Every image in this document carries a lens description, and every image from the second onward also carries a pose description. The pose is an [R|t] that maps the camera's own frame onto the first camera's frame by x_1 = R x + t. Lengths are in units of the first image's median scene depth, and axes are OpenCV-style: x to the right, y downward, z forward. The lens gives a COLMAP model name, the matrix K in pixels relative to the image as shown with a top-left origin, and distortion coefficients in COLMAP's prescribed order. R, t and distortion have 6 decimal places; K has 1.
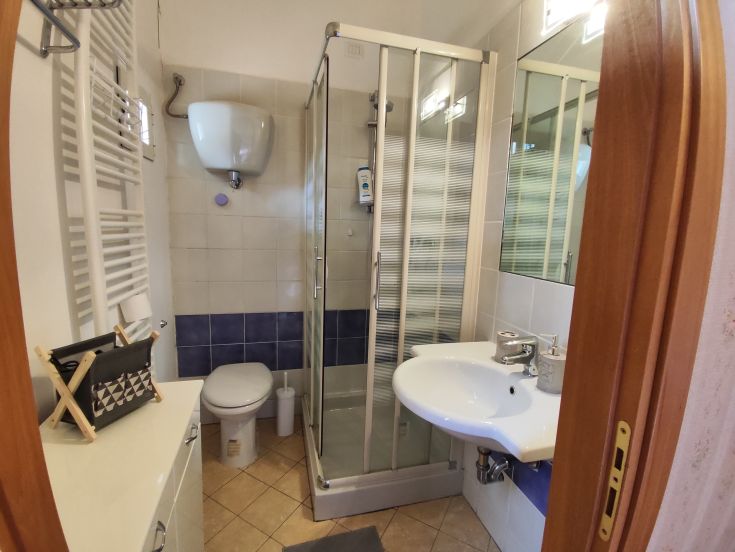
lens RADIAL K [[324.7, 0, 362.2], [0, 324.7, 275.1], [0, 0, 1]] dist [-0.010803, -0.002202]
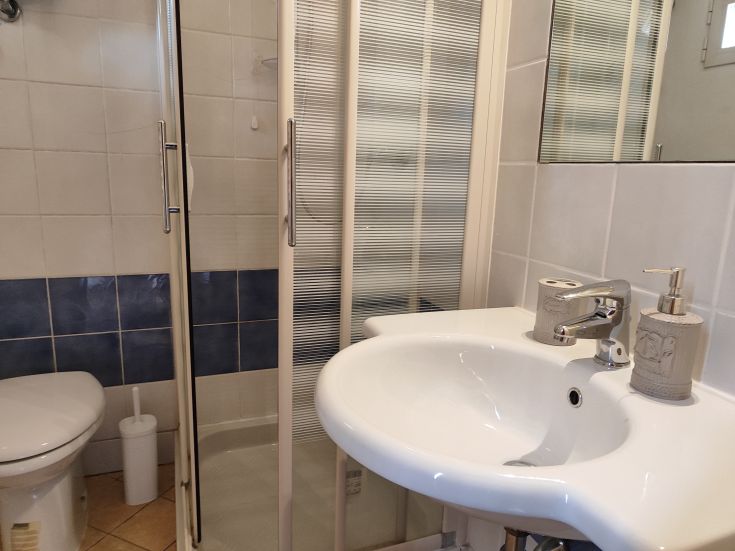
lens RADIAL K [[496.3, 0, 357.5], [0, 496.3, 268.0], [0, 0, 1]] dist [0.002049, -0.007548]
pose [[0.993952, -0.025351, 0.106852, 0.056449], [0.018524, 0.997752, 0.064410, 0.083858], [-0.108245, -0.062041, 0.992186, 0.236881]]
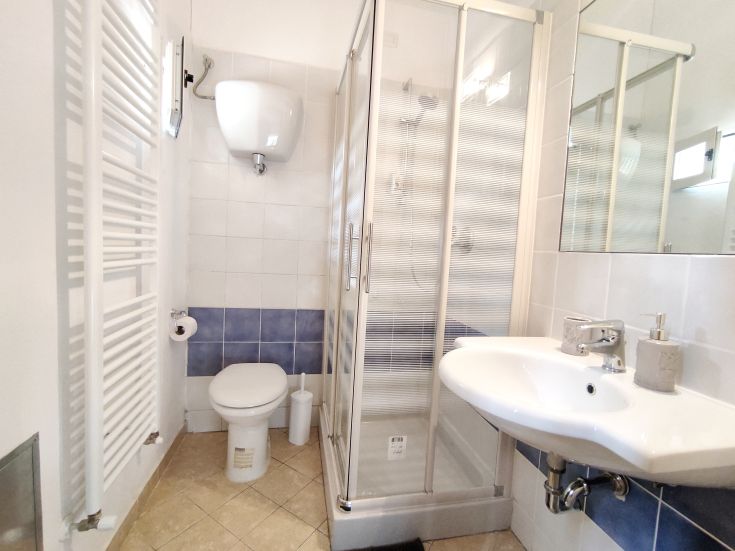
lens RADIAL K [[324.7, 0, 366.5], [0, 324.7, 269.6], [0, 0, 1]] dist [-0.010803, -0.002202]
pose [[0.998712, 0.025118, -0.044089, -0.039377], [-0.028699, 0.996173, -0.082562, 0.106043], [0.041846, 0.083721, 0.995610, 0.122793]]
